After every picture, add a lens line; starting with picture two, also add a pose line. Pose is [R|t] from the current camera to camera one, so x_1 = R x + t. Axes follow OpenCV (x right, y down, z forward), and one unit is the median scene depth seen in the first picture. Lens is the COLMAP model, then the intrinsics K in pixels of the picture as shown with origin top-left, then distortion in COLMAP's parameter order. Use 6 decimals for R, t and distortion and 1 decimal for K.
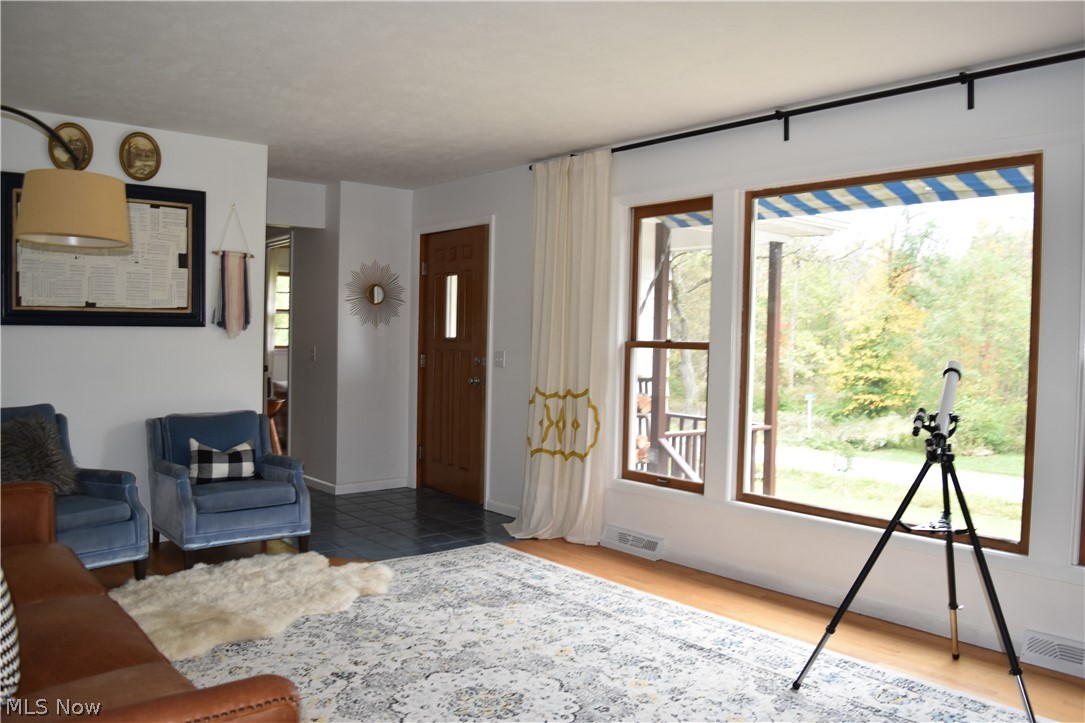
lens RADIAL K [[848.5, 0, 552.7], [0, 848.5, 364.3], [0, 0, 1]] dist [-0.085995, 0.009045]
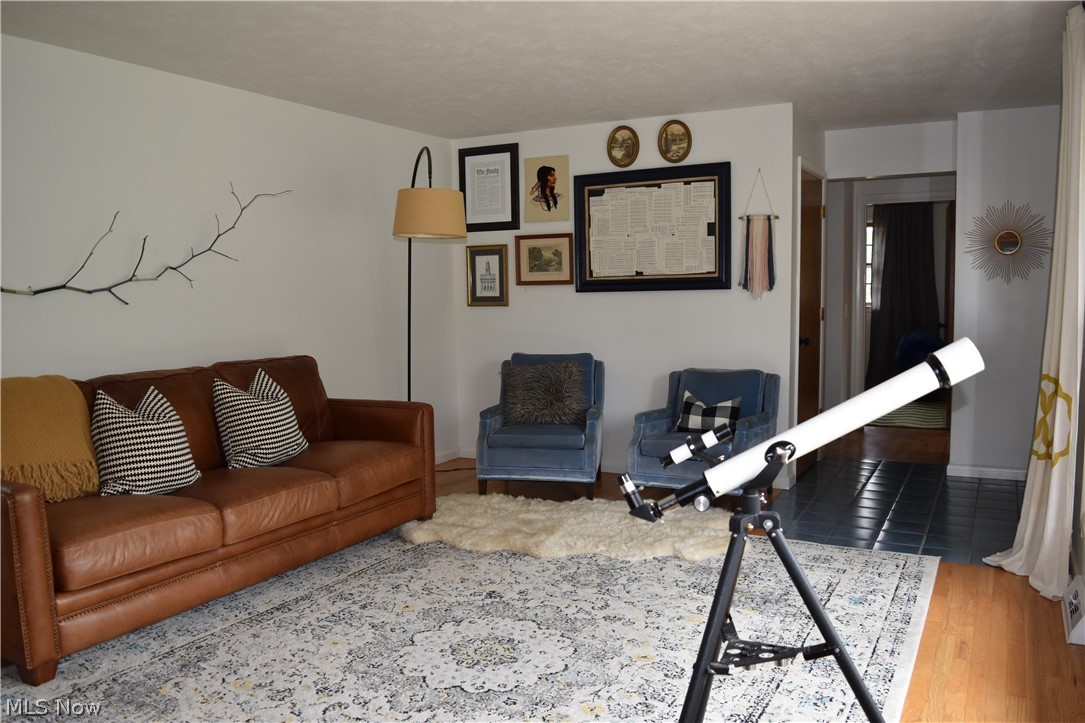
lens RADIAL K [[848.5, 0, 552.7], [0, 848.5, 364.3], [0, 0, 1]] dist [-0.085995, 0.009045]
pose [[0.366841, 0.056577, -0.928561, 0.553658], [-0.009285, 0.998322, 0.057159, -0.009148], [0.930237, -0.012347, 0.366751, 0.426277]]
